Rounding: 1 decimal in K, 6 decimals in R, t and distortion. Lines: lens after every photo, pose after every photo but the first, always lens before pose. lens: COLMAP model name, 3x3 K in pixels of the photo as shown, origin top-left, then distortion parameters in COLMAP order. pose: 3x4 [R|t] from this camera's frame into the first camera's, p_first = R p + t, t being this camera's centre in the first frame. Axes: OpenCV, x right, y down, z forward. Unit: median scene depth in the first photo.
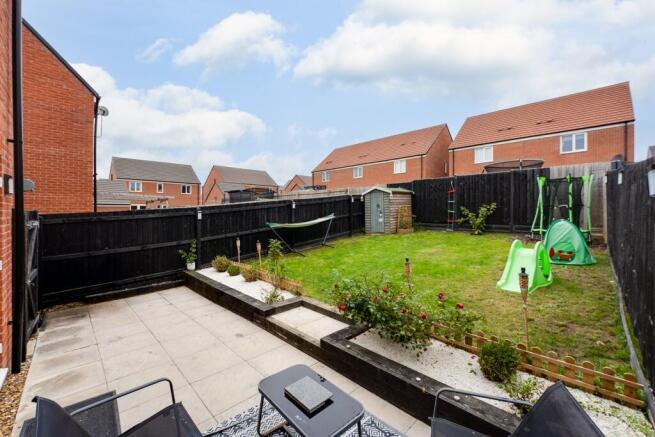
lens RADIAL K [[268.2, 0, 324.6], [0, 268.2, 214.3], [0, 0, 1]] dist [-0.001581, 0.000213]
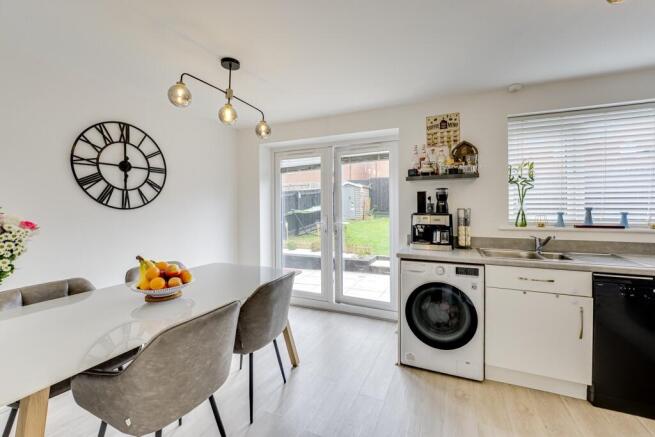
lens RADIAL K [[268.2, 0, 334.4], [0, 268.2, 209.5], [0, 0, 1]] dist [-0.001581, 0.000213]
pose [[0.923391, -0.004448, 0.383834, -0.368131], [0.007060, 0.999961, -0.005397, 0.031230], [-0.383795, 0.007693, 0.923386, -0.130201]]
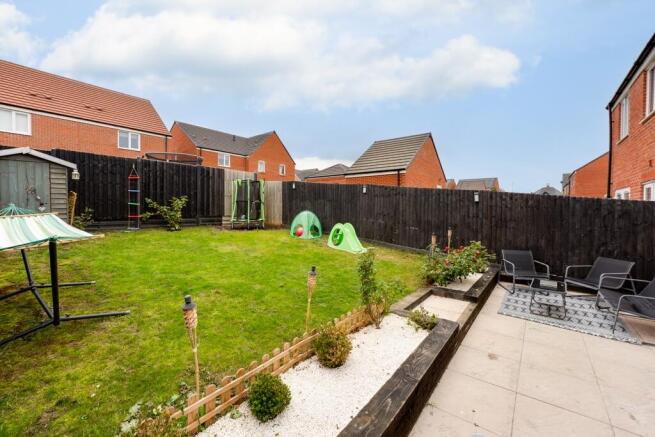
lens RADIAL K [[268.2, 0, 333.9], [0, 268.2, 216.9], [0, 0, 1]] dist [-0.001581, 0.000213]
pose [[-0.140680, -0.029391, 0.989619, -0.372340], [0.003491, 0.999538, 0.030182, 0.005267], [-0.990049, 0.007701, -0.140513, 0.571534]]
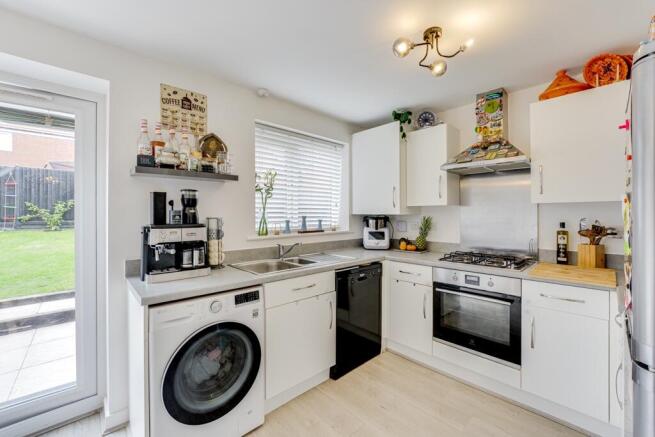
lens RADIAL K [[268.2, 0, 329.1], [0, 268.2, 213.4], [0, 0, 1]] dist [-0.001581, 0.000213]
pose [[0.032716, 0.005151, 0.999451, -0.357377], [0.013382, 0.999895, -0.005592, 0.028925], [-0.999375, 0.013557, 0.032644, -0.036450]]
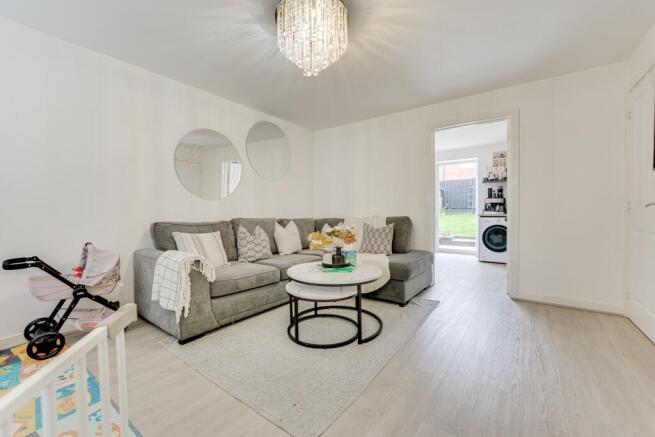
lens RADIAL K [[268.2, 0, 338.7], [0, 268.2, 216.9], [0, 0, 1]] dist [-0.001581, 0.000213]
pose [[0.981457, -0.005449, 0.191607, -0.610768], [0.003680, 0.999947, 0.009585, 0.067346], [-0.191649, -0.008702, 0.981425, -0.415228]]
